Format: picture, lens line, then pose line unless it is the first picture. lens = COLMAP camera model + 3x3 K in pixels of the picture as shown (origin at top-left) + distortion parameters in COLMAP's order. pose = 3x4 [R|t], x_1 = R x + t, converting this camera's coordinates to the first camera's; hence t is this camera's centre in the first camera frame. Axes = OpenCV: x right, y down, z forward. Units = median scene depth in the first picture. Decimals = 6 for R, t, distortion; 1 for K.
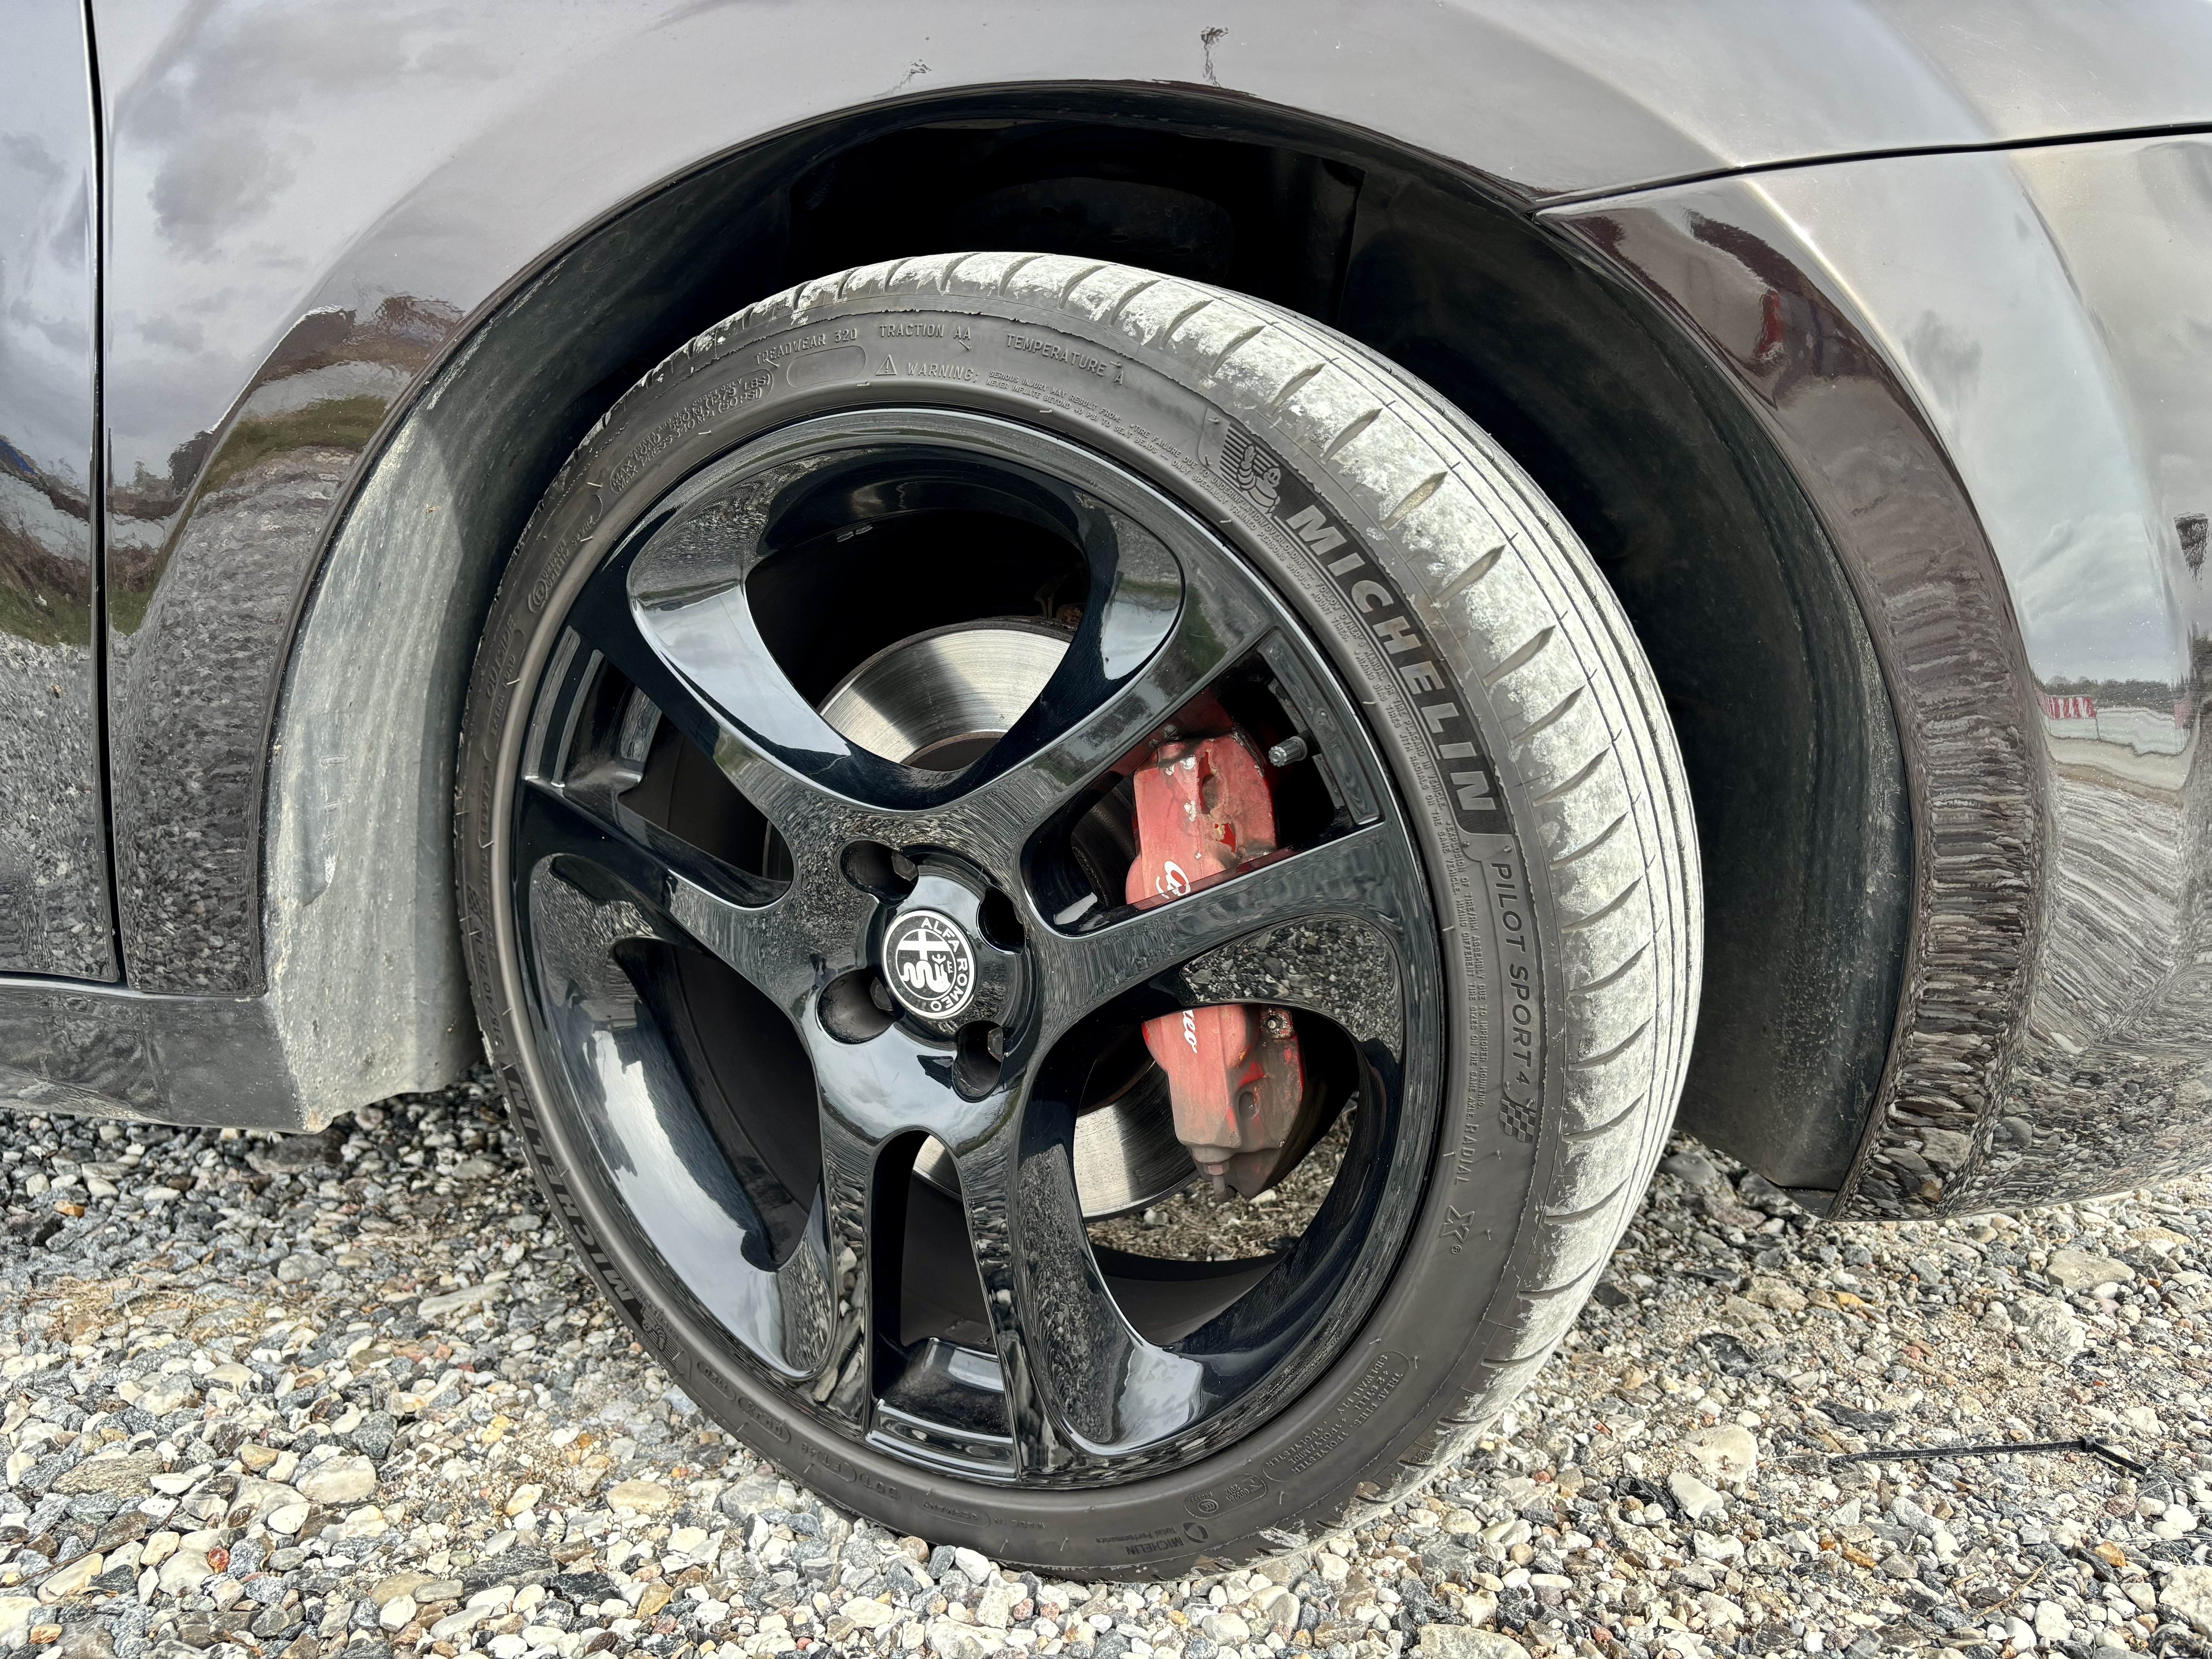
lens RADIAL K [[1680.8, 0, 1106.0], [0, 1680.8, 829.5], [0, 0, 1]] dist [0.102873, -0.118695]
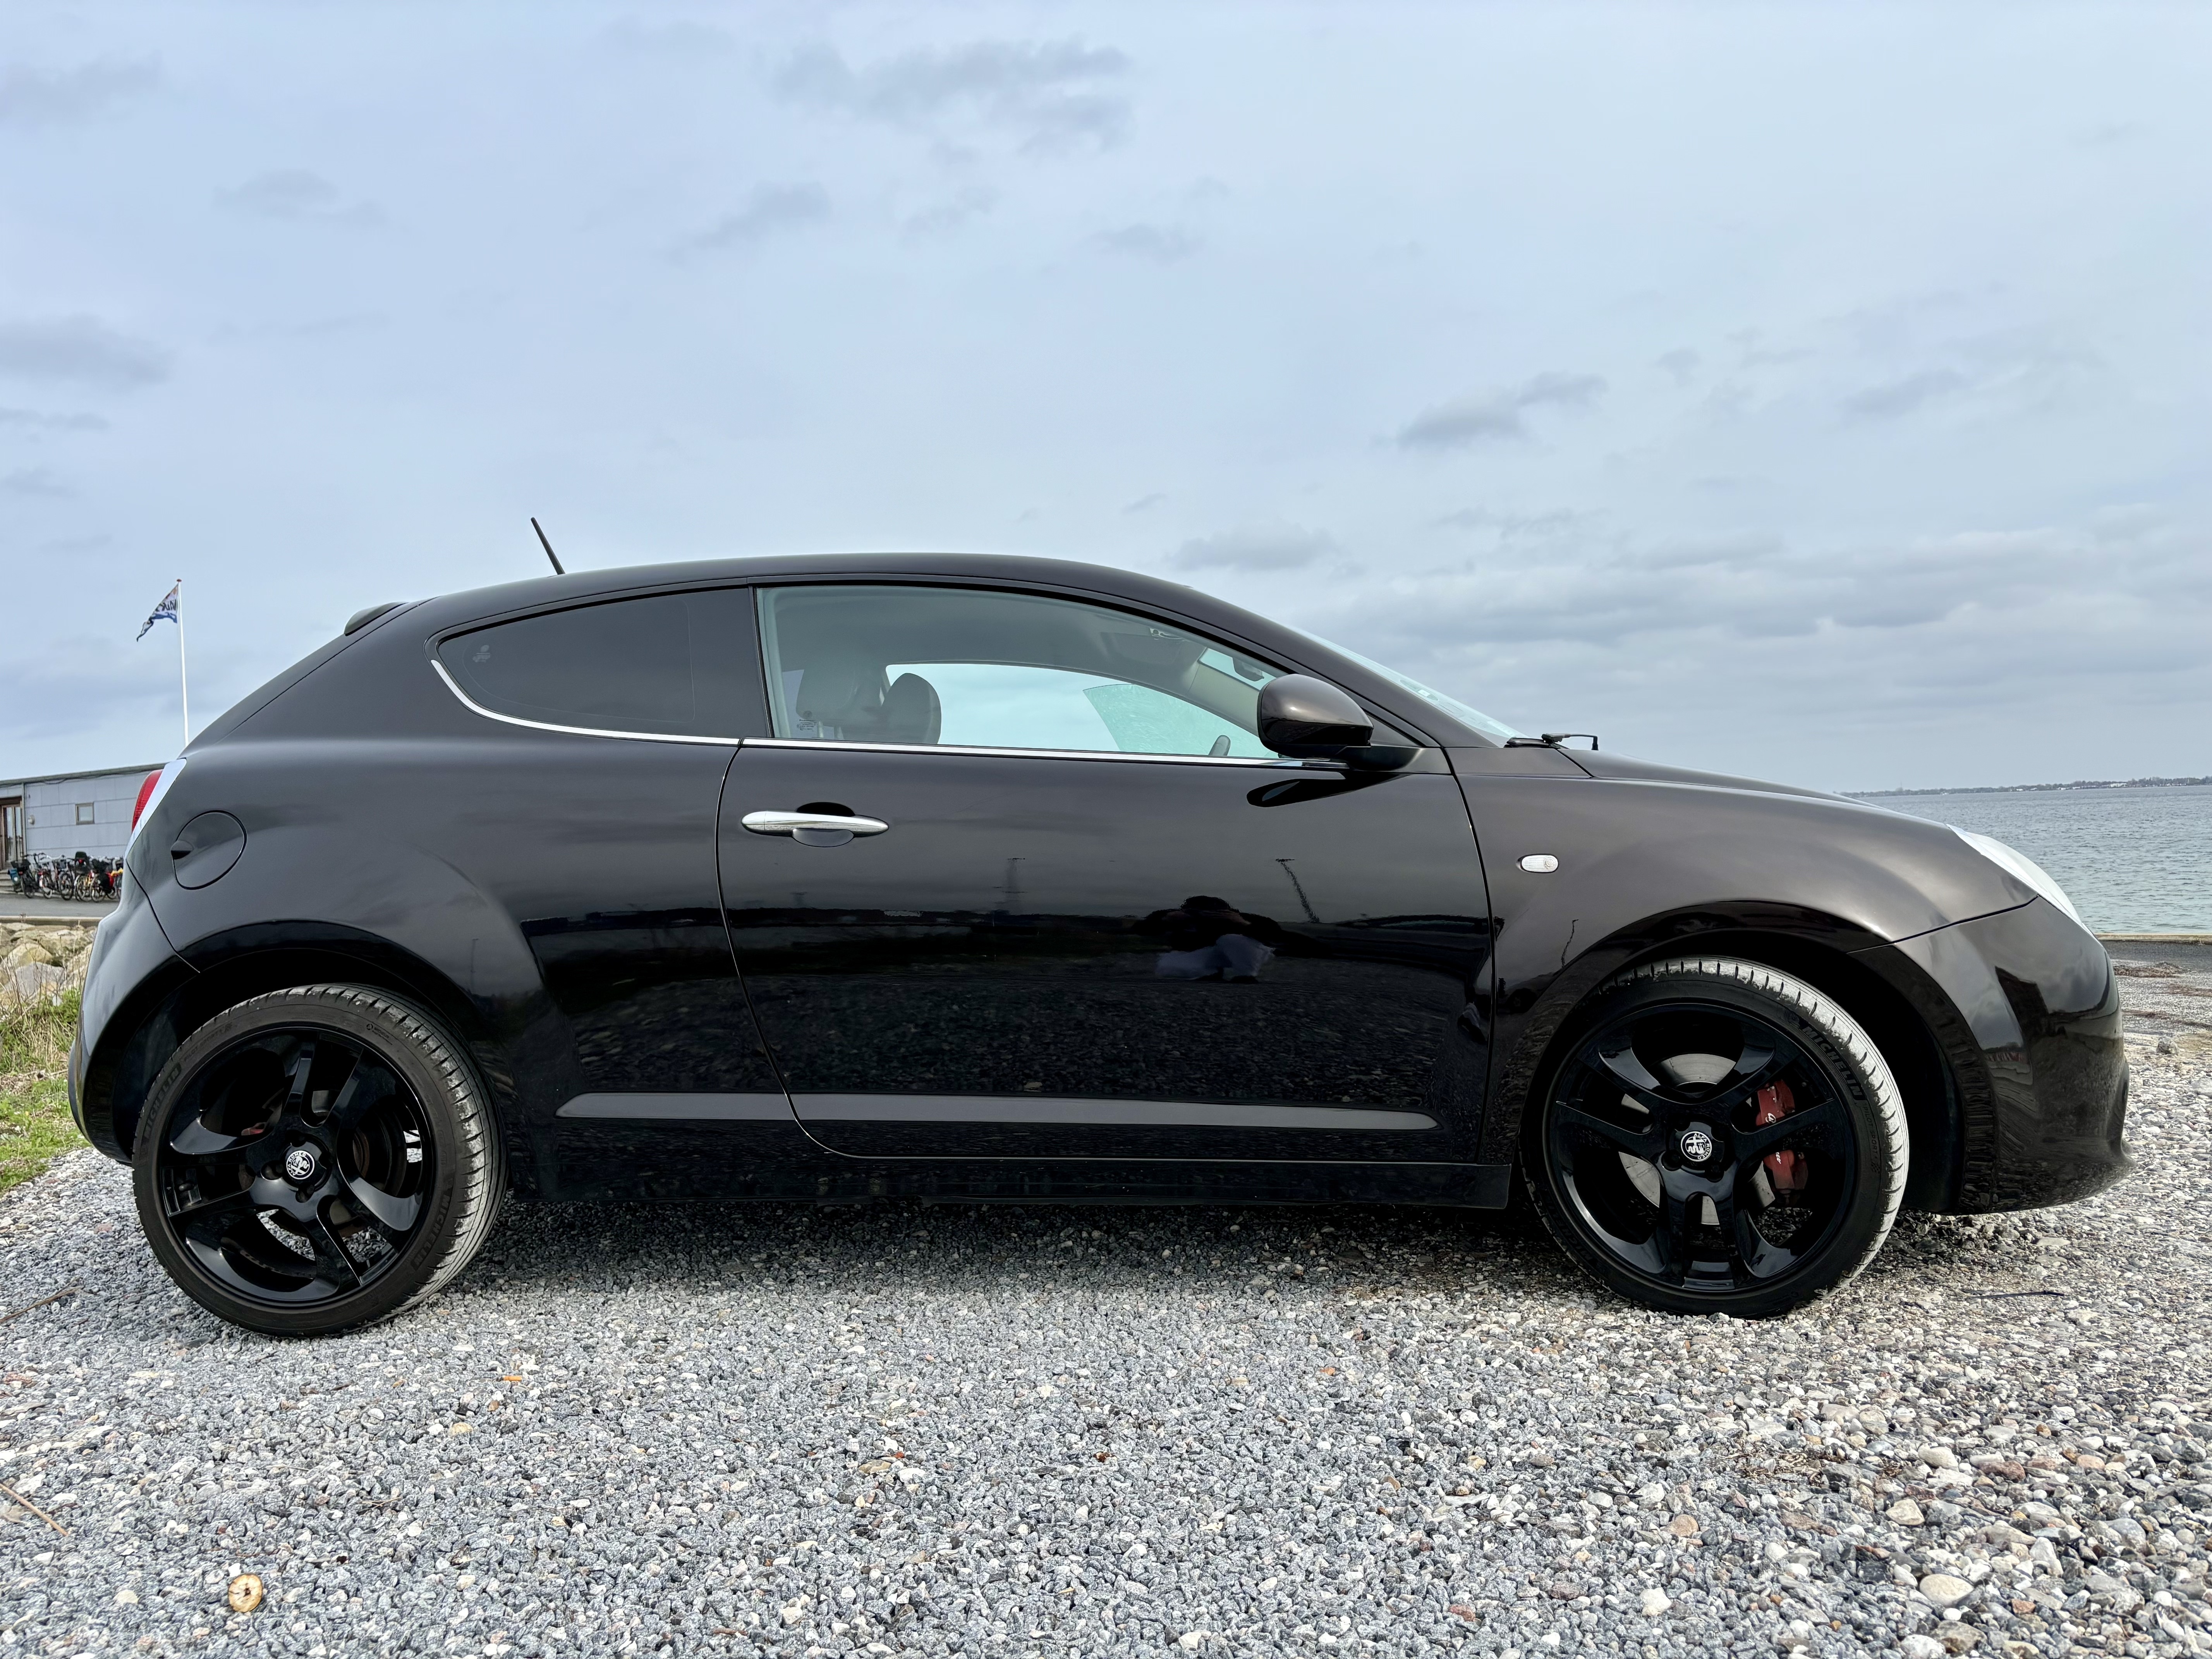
lens RADIAL K [[1680.8, 0, 1106.0], [0, 1680.8, 829.5], [0, 0, 1]] dist [0.102873, -0.118695]
pose [[0.998233, -0.058517, -0.010305, -1.411048], [0.055444, 0.979717, -0.192566, 0.050408], [0.021364, 0.191654, 0.981230, -3.027116]]
